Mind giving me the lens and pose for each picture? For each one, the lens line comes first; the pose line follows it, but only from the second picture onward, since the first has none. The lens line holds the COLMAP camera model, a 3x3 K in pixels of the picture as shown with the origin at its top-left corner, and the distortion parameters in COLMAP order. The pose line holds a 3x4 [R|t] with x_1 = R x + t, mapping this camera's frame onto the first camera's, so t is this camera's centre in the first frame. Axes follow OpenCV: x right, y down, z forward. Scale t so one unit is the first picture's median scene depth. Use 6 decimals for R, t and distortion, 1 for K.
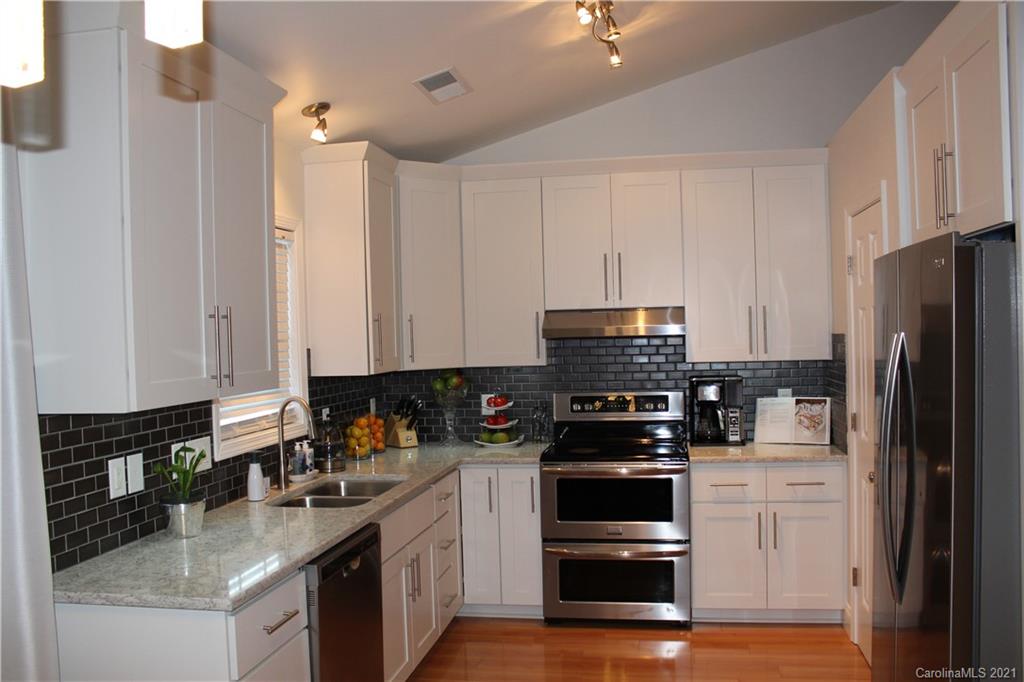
lens RADIAL K [[867.9, 0, 512.0], [0, 867.9, 341.0], [0, 0, 1]] dist [-0.151307, 0.119737]
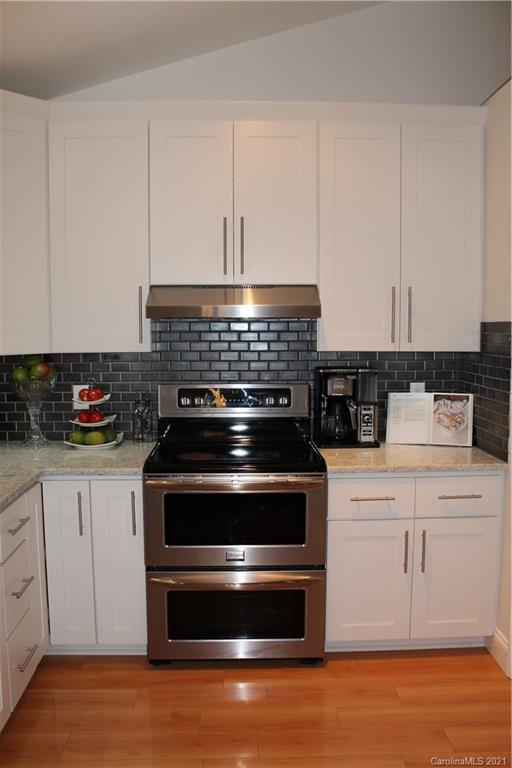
lens RADIAL K [[651.0, 0, 244.5], [0, 651.0, 386.0], [0, 0, 1]] dist [-0.151307, 0.119737]
pose [[0.980775, 0.004922, 0.195080, 0.006875], [-0.020509, 0.996745, 0.077964, 0.010473], [-0.194061, -0.080466, 0.977684, 0.381149]]
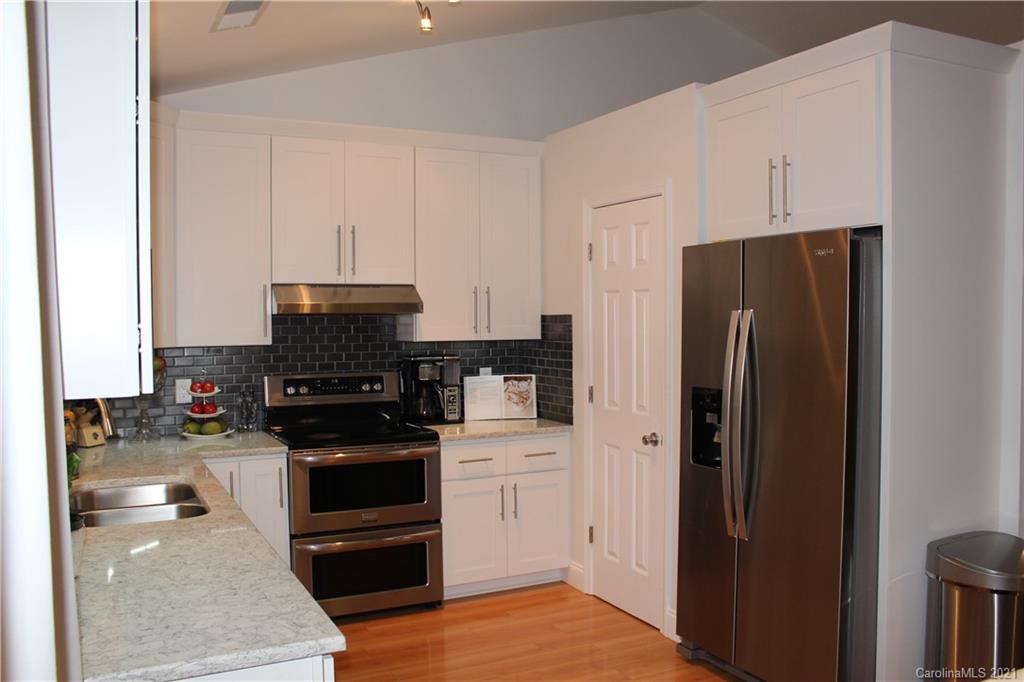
lens RADIAL K [[867.9, 0, 512.0], [0, 867.9, 341.0], [0, 0, 1]] dist [-0.151307, 0.119737]
pose [[0.800207, 0.002224, 0.599719, -0.300147], [-0.007952, 0.999945, 0.006903, 0.016378], [-0.599671, -0.010293, 0.800181, 0.137554]]
